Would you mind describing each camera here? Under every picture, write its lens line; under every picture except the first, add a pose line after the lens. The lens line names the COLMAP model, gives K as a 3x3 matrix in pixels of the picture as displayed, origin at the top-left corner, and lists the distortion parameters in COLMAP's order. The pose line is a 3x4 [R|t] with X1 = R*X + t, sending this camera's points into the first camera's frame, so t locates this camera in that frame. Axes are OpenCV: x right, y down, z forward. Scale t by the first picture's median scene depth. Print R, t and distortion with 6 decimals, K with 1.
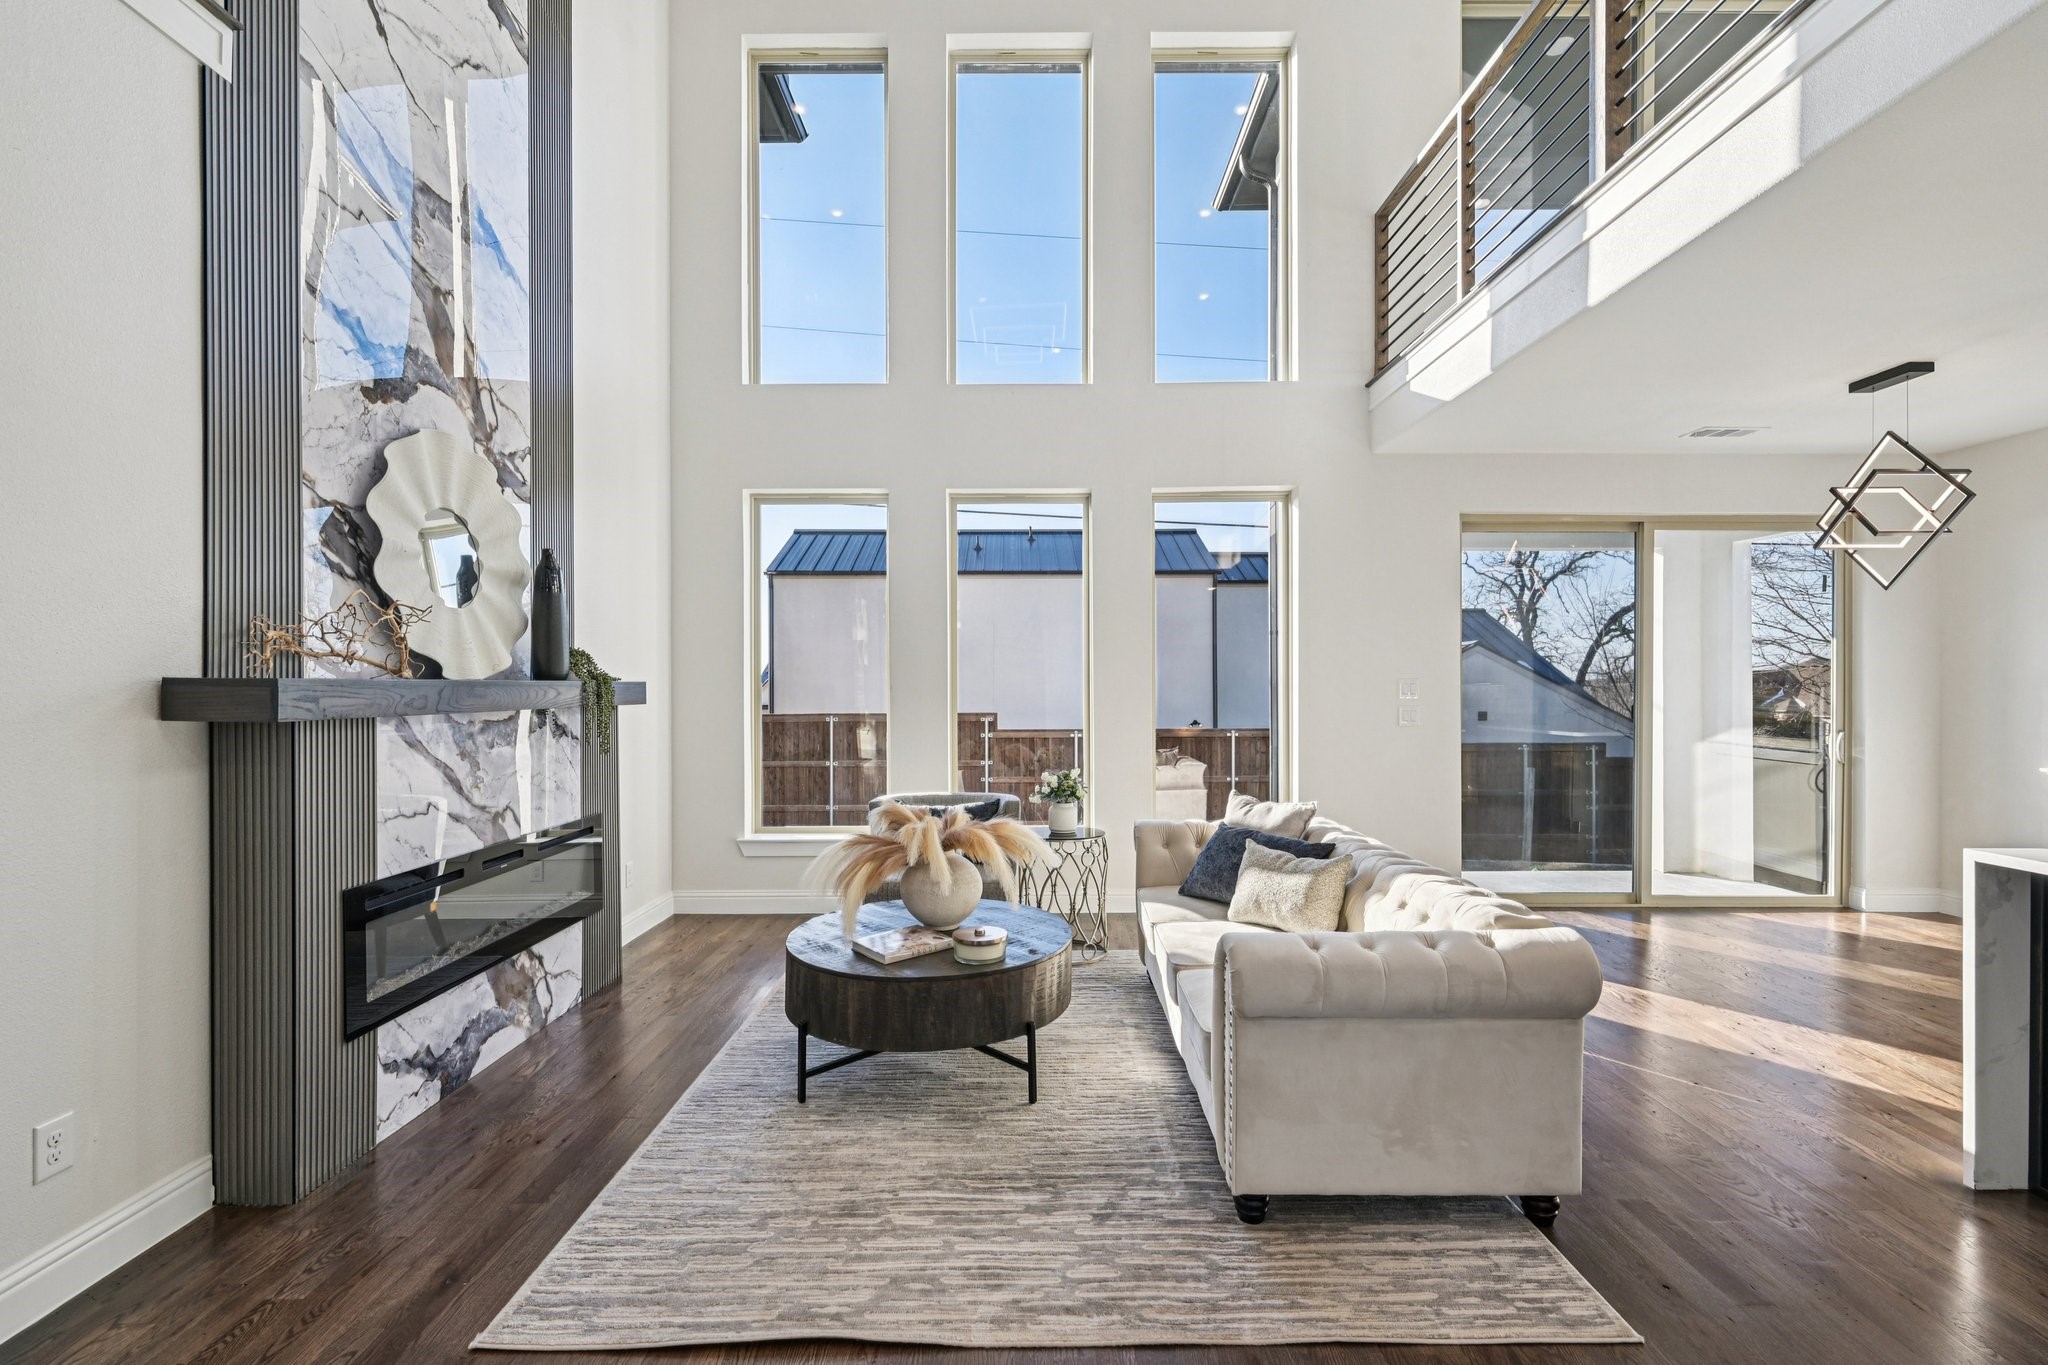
lens RADIAL K [[907.6, 0, 1020.5], [0, 907.6, 691.4], [0, 0, 1]] dist [0.000469, 0.000067]
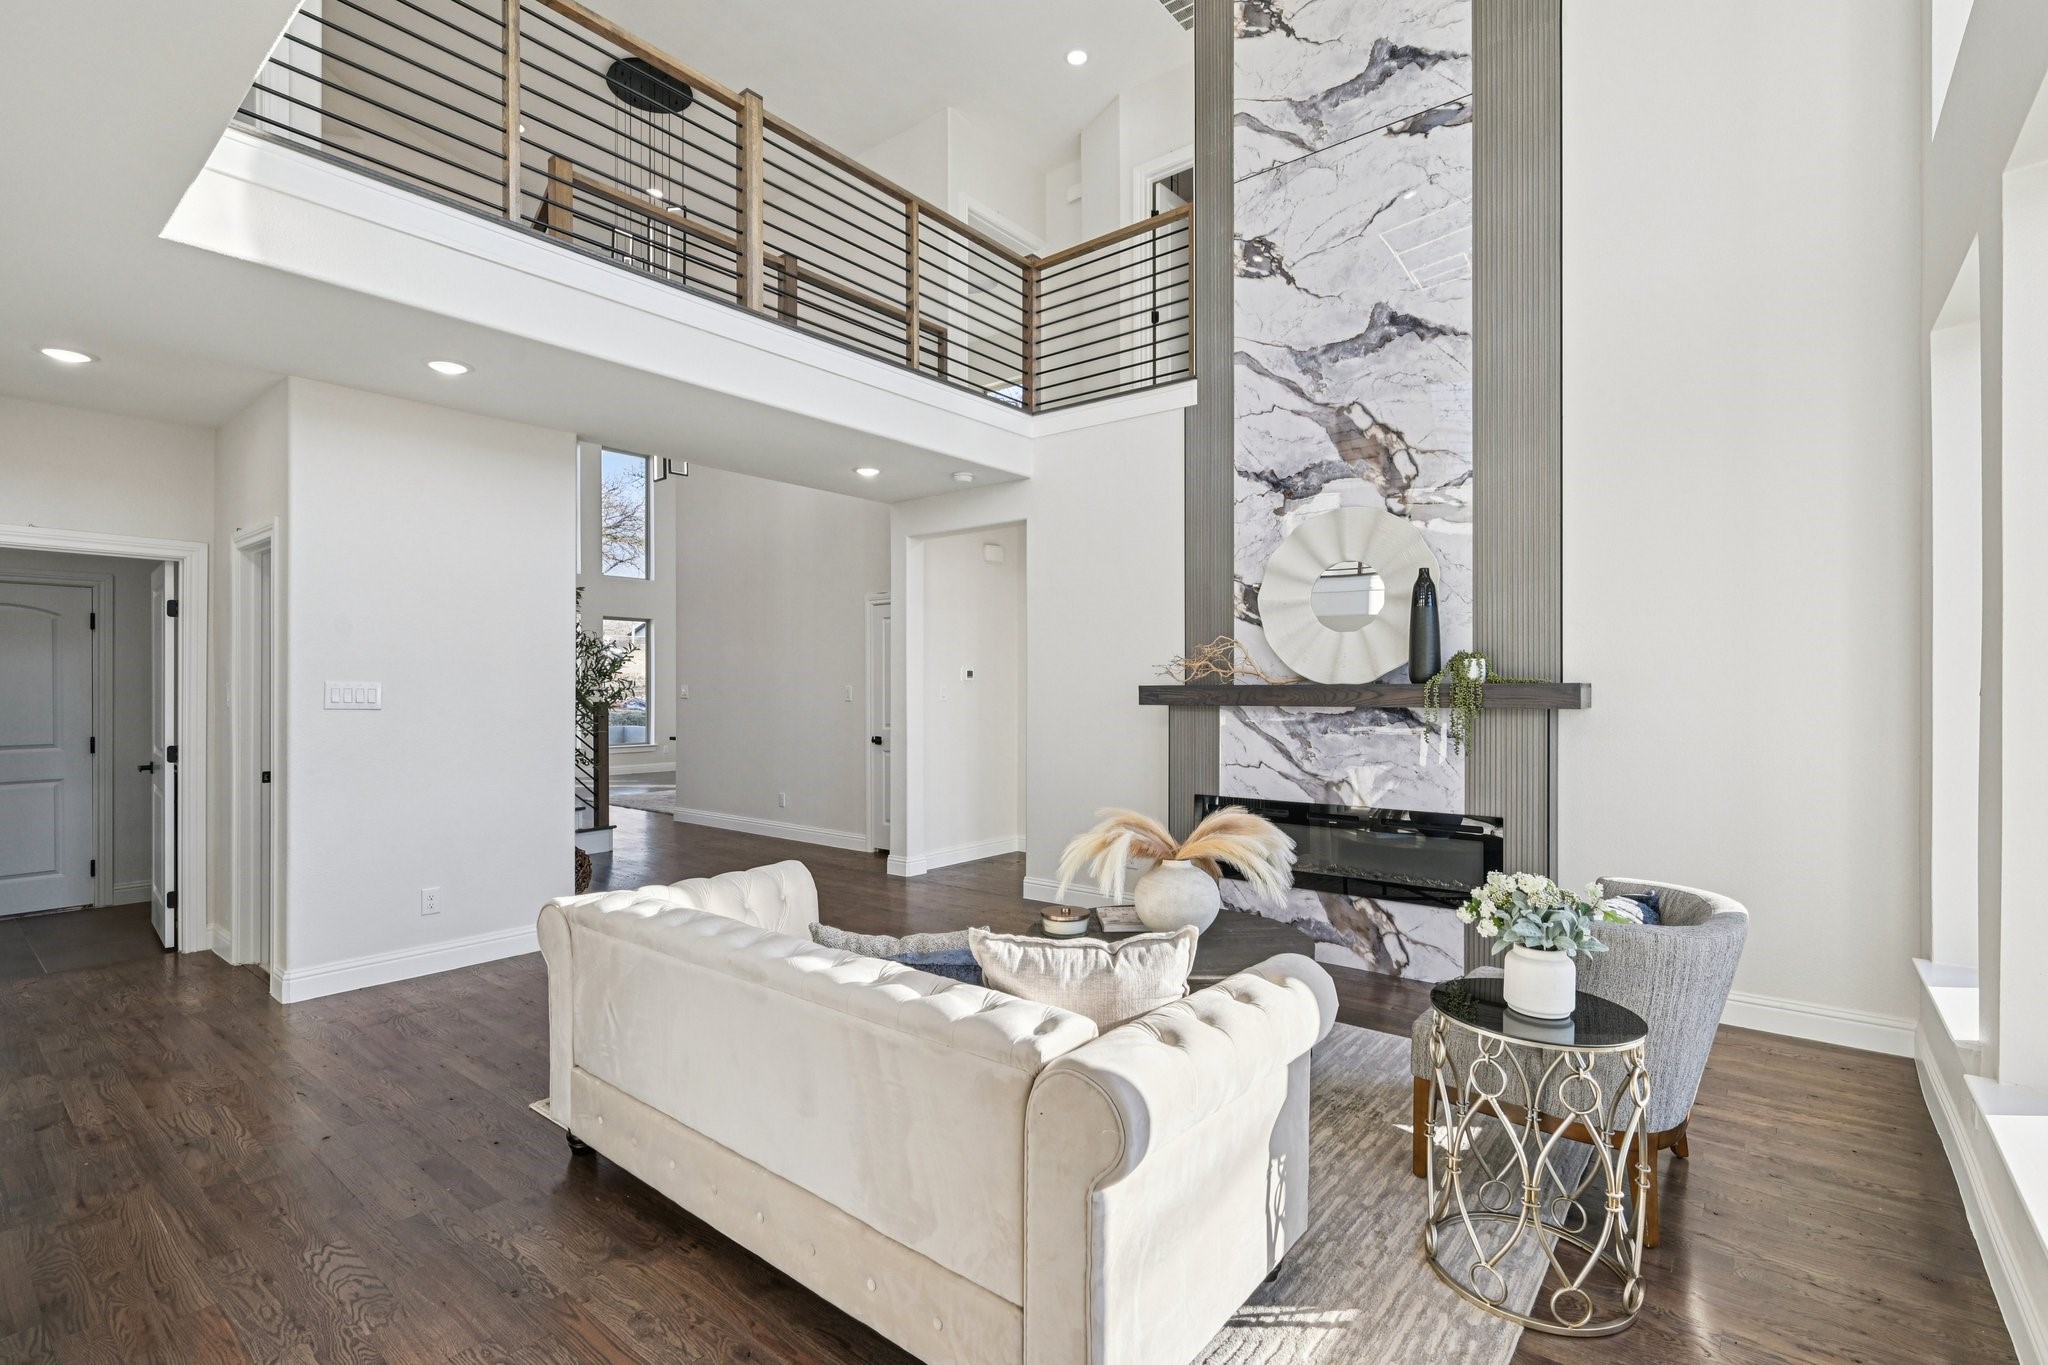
lens RADIAL K [[935.0, 0, 1025.6], [0, 935.0, 691.5], [0, 0, 1]] dist [-0.000255, -0.000022]
pose [[-0.631354, 0.006314, -0.775469, 0.825570], [-0.001689, 0.999953, 0.009517, -0.014739], [0.775493, 0.007319, -0.631314, 1.585346]]
